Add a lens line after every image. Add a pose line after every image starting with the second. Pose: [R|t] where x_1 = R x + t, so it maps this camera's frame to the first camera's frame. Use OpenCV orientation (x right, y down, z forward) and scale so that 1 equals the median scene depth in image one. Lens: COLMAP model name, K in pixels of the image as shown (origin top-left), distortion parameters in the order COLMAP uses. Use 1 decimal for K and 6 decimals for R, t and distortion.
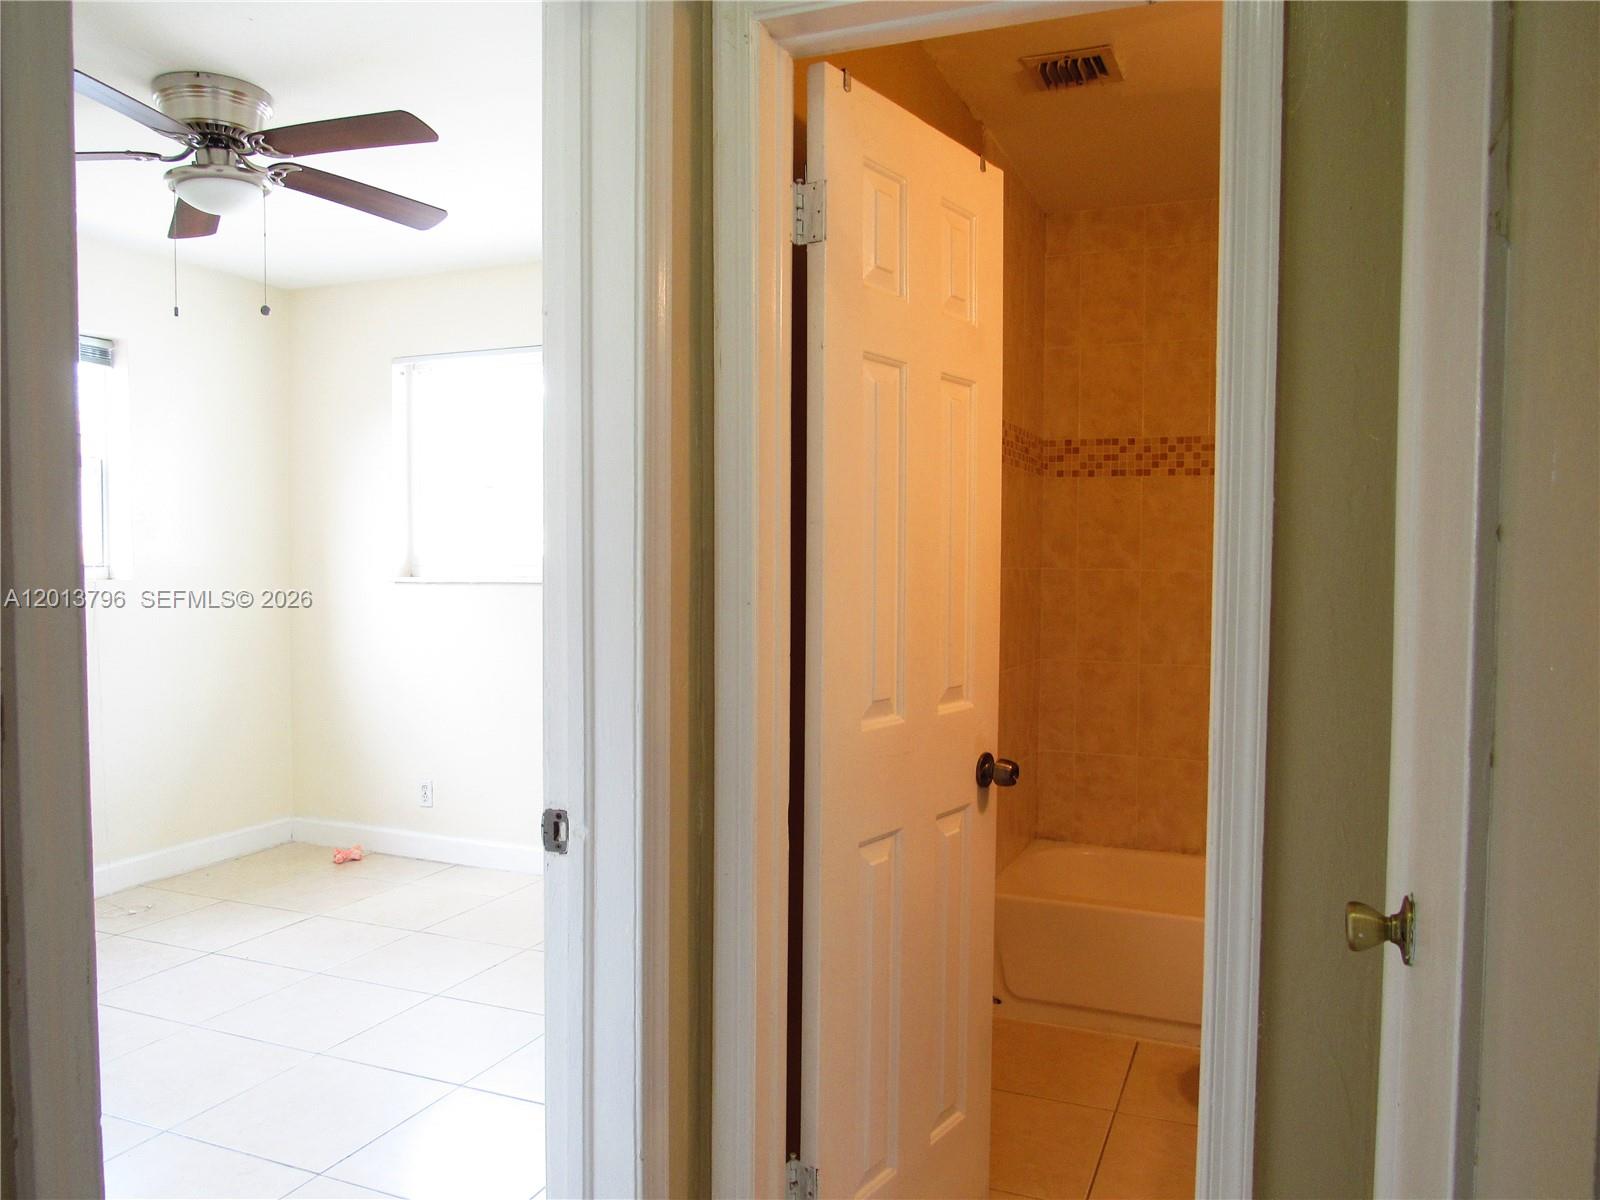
lens RADIAL K [[1182.9, 0, 806.1], [0, 1182.9, 588.3], [0, 0, 1]] dist [-0.021282, -0.004168]
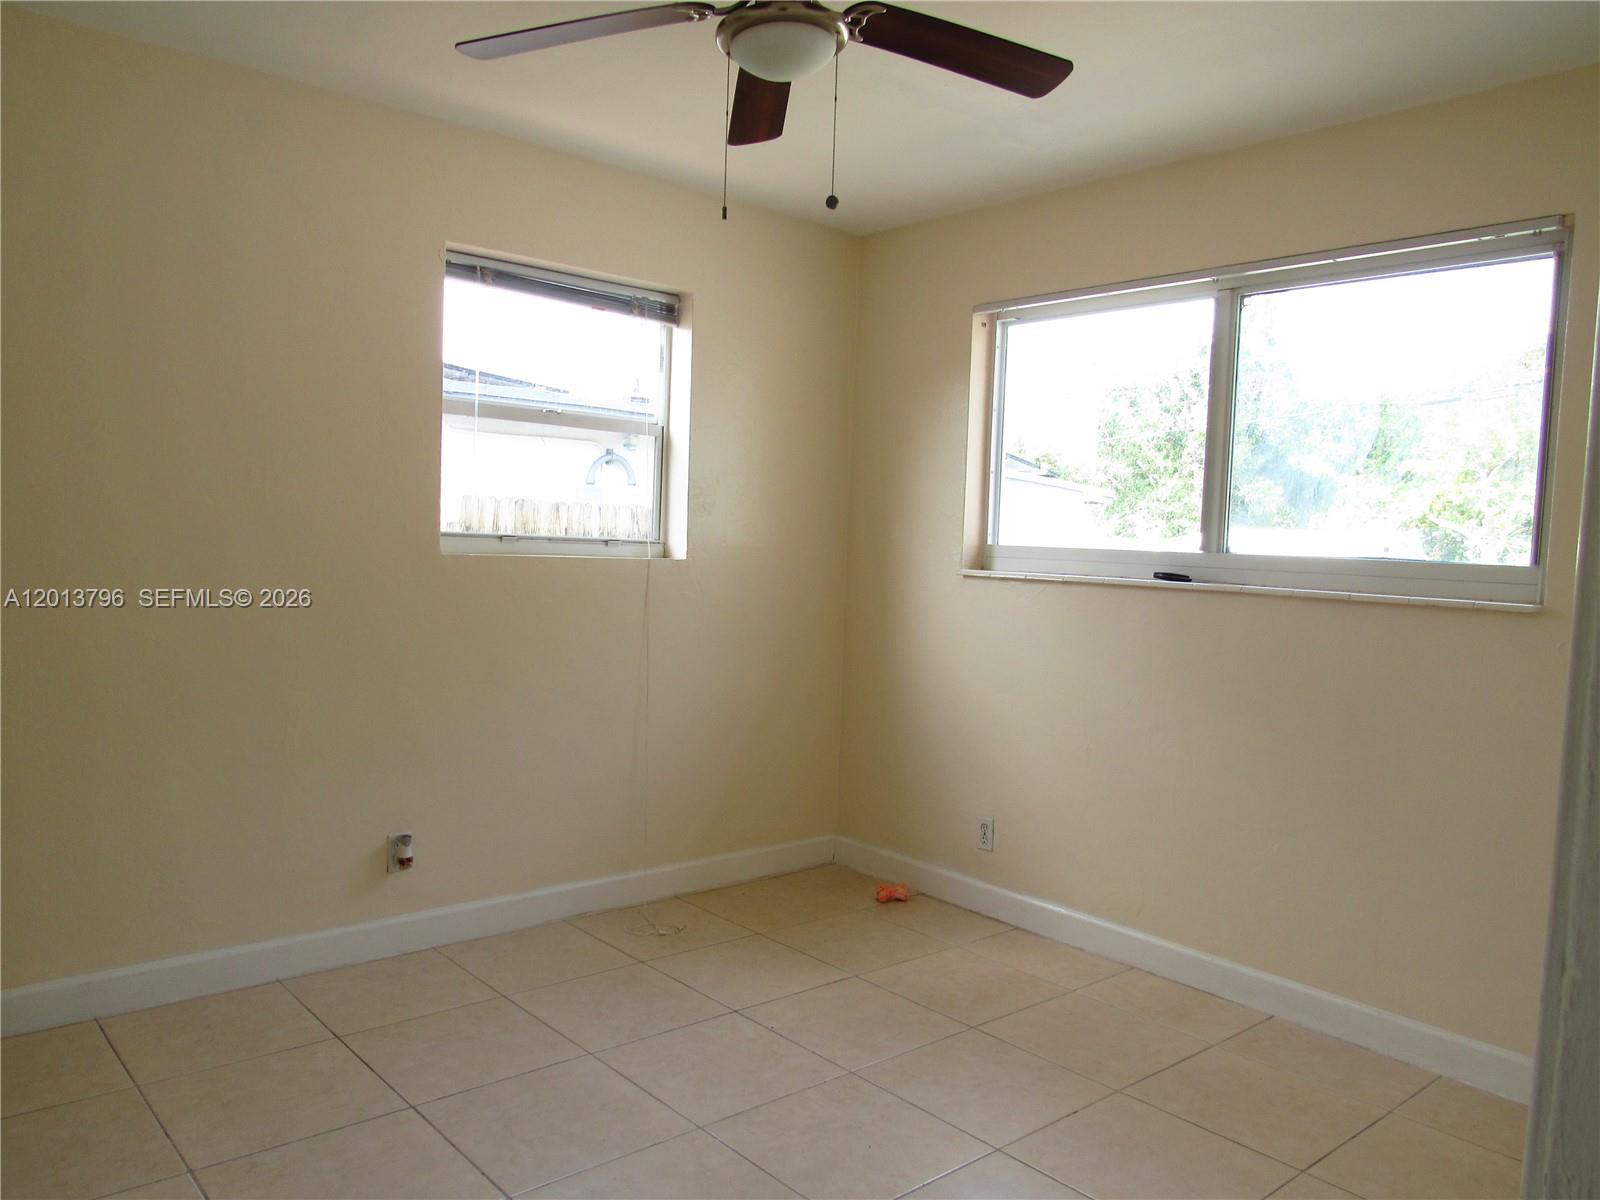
lens RADIAL K [[1182.9, 0, 797.2], [0, 1182.9, 606.5], [0, 0, 1]] dist [-0.021282, -0.004168]
pose [[0.896177, 0.059961, -0.439626, -0.092847], [-0.050708, 0.998176, 0.032774, -0.005236], [0.440789, -0.007079, 0.897583, 0.216528]]
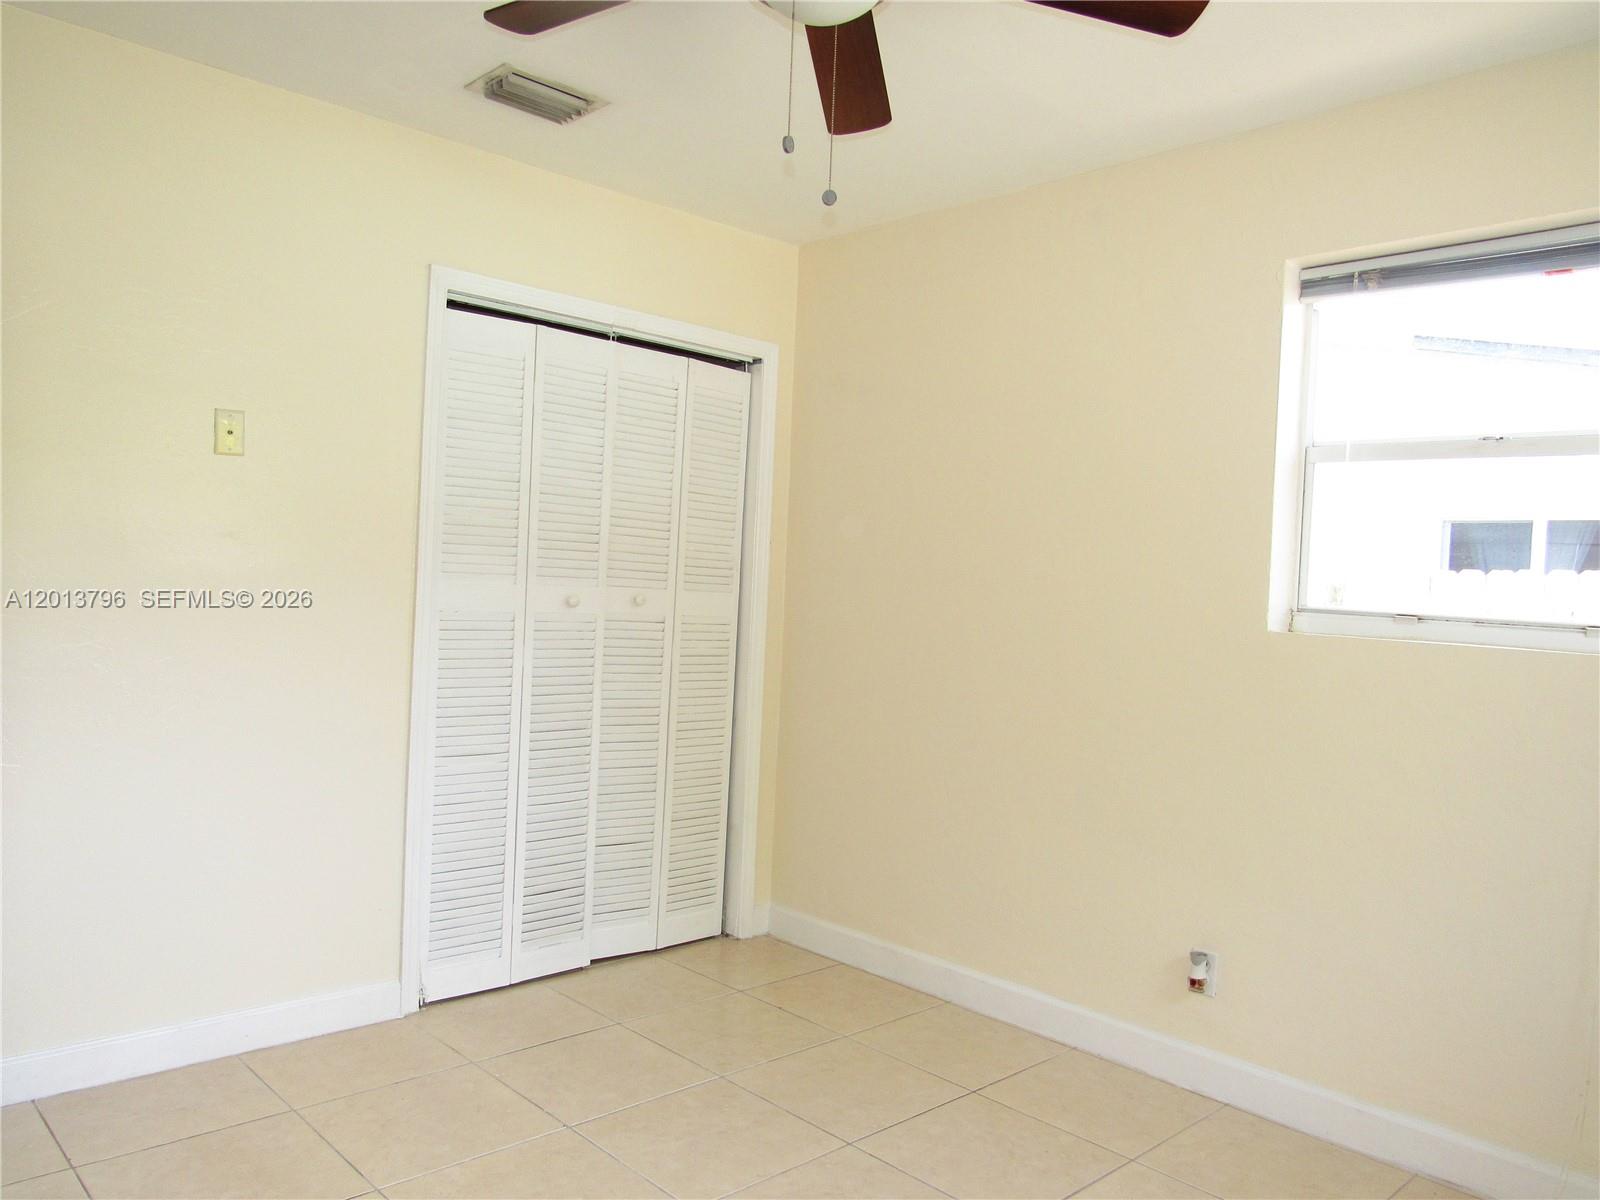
lens RADIAL K [[1182.9, 0, 796.4], [0, 1182.9, 592.3], [0, 0, 1]] dist [-0.021282, -0.004168]
pose [[-0.402691, -0.004065, -0.915327, 0.066035], [-0.077565, 0.996545, 0.029699, -0.024561], [0.912044, 0.082957, -0.401615, 0.911129]]
